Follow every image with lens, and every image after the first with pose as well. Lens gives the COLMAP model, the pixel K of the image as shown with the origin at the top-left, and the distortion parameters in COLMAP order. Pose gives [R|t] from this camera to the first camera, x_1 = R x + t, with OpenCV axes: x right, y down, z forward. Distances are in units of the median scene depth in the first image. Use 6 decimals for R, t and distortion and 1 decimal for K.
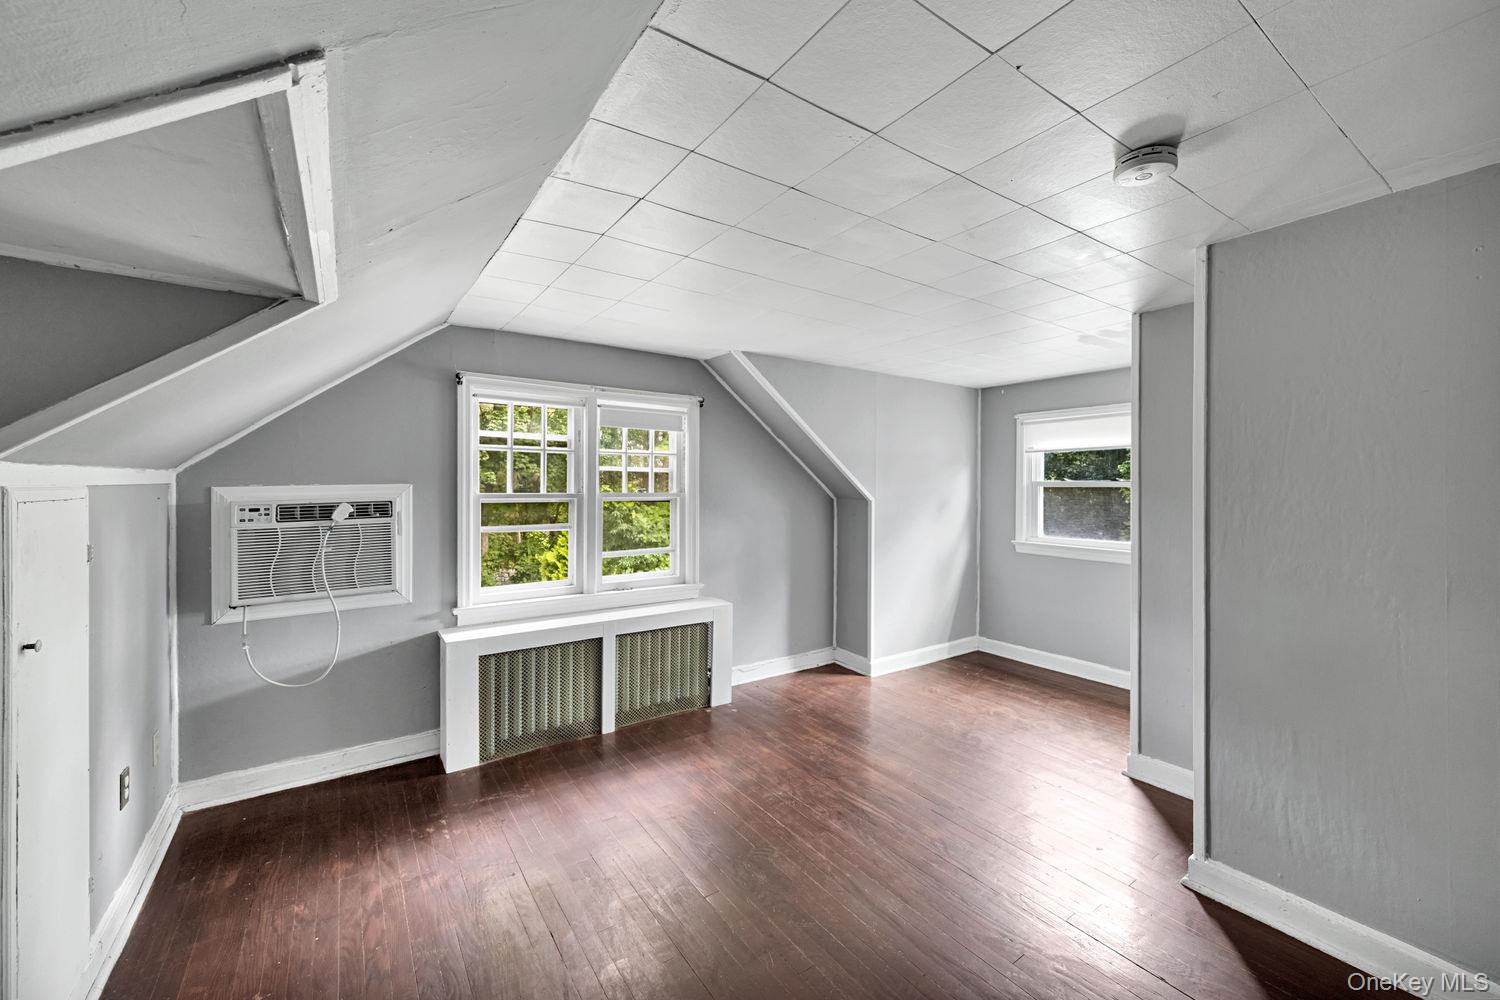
lens RADIAL K [[599.0, 0, 757.3], [0, 599.0, 489.4], [0, 0, 1]] dist [0.000111, -0.000057]
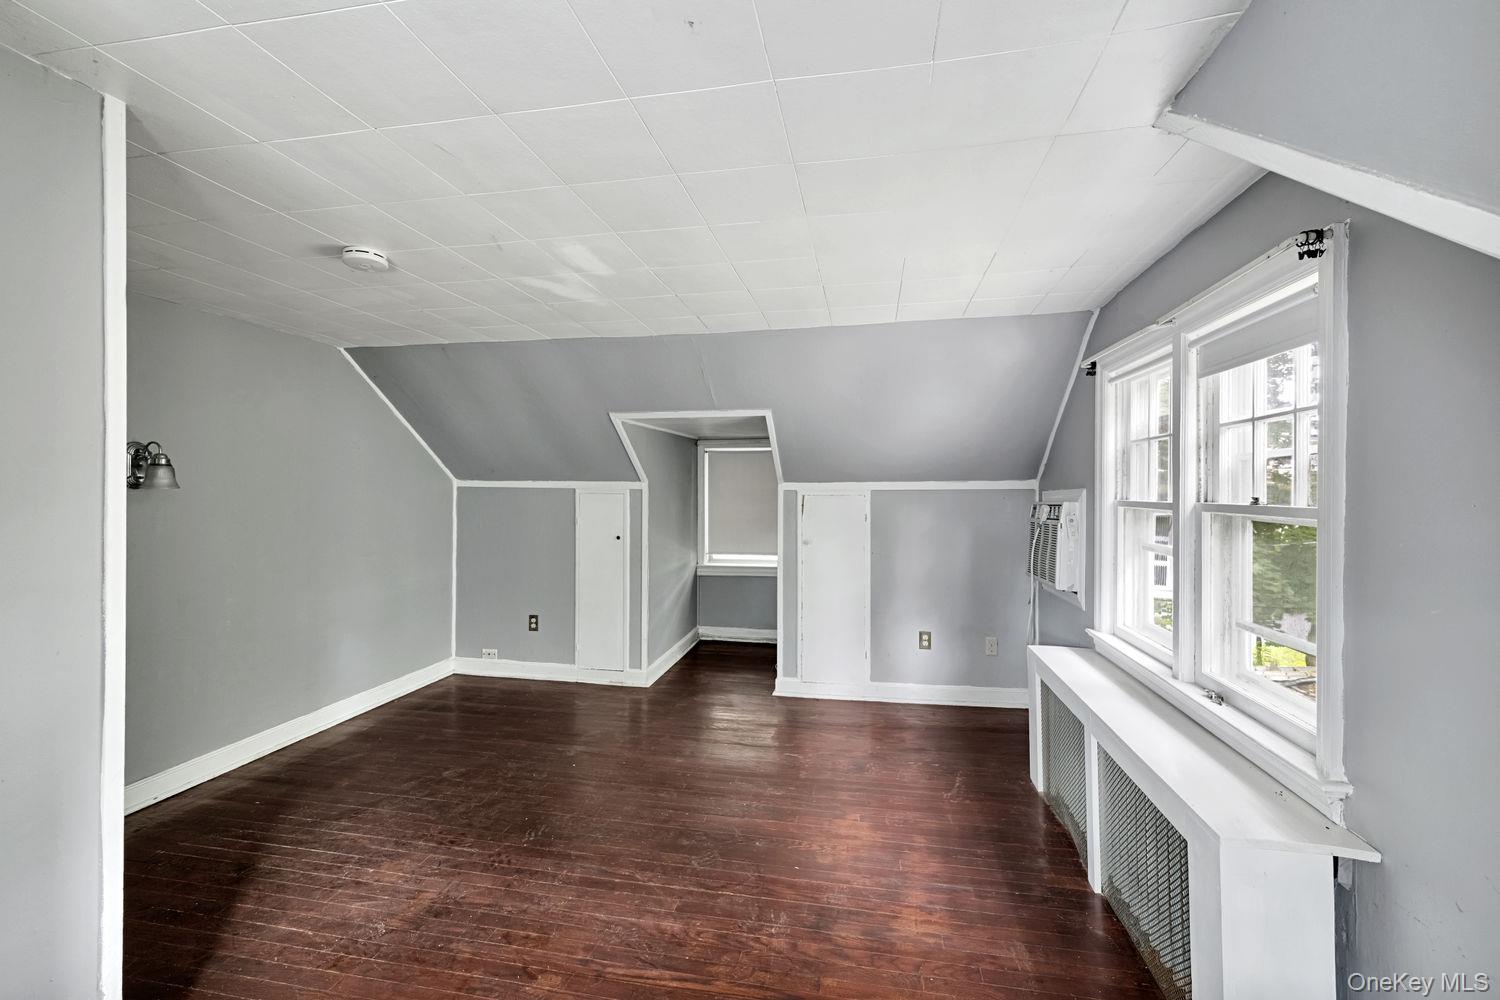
lens RADIAL K [[599.0, 0, 757.3], [0, 599.0, 489.4], [0, 0, 1]] dist [0.000111, -0.000057]
pose [[-0.720506, 0.001467, -0.693447, 0.543154], [-0.004141, 0.999971, 0.006419, -0.015364], [0.693436, 0.007496, -0.720479, 1.501274]]
